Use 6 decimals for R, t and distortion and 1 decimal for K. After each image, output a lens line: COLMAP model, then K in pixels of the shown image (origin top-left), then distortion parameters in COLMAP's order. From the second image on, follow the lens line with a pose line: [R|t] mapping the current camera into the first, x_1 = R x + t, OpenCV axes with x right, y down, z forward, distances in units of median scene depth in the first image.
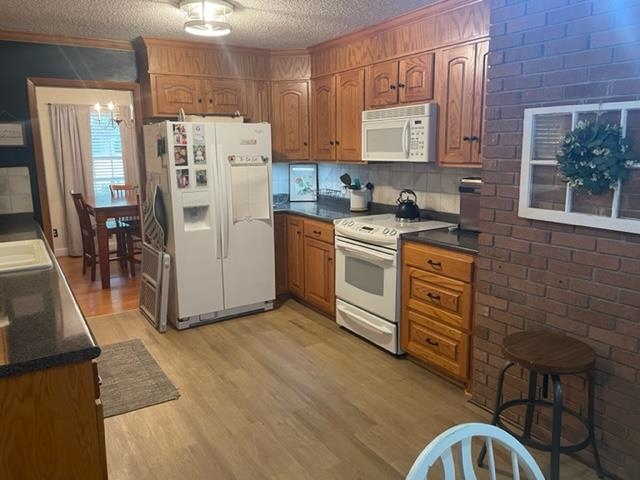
lens RADIAL K [[485.6, 0, 317.8], [0, 485.6, 239.7], [0, 0, 1]] dist [0.044457, -0.040125]
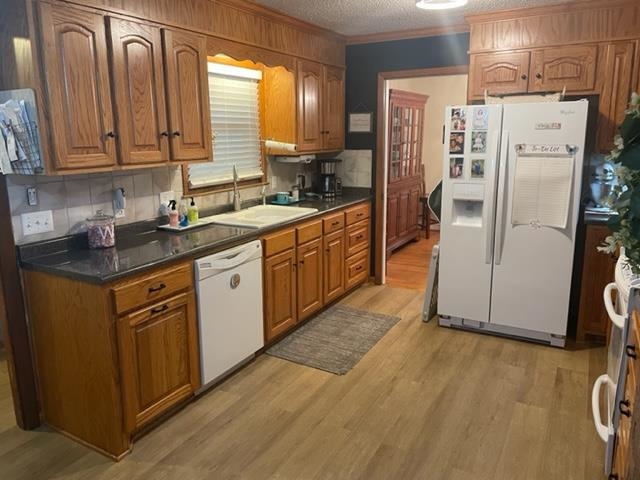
lens RADIAL K [[485.6, 0, 315.8], [0, 485.6, 237.2], [0, 0, 1]] dist [0.044457, -0.040125]
pose [[0.460740, 0.192845, -0.866331, 0.419991], [-0.161946, 0.977989, 0.131572, -0.074475], [0.872635, 0.079679, 0.481829, 0.329759]]
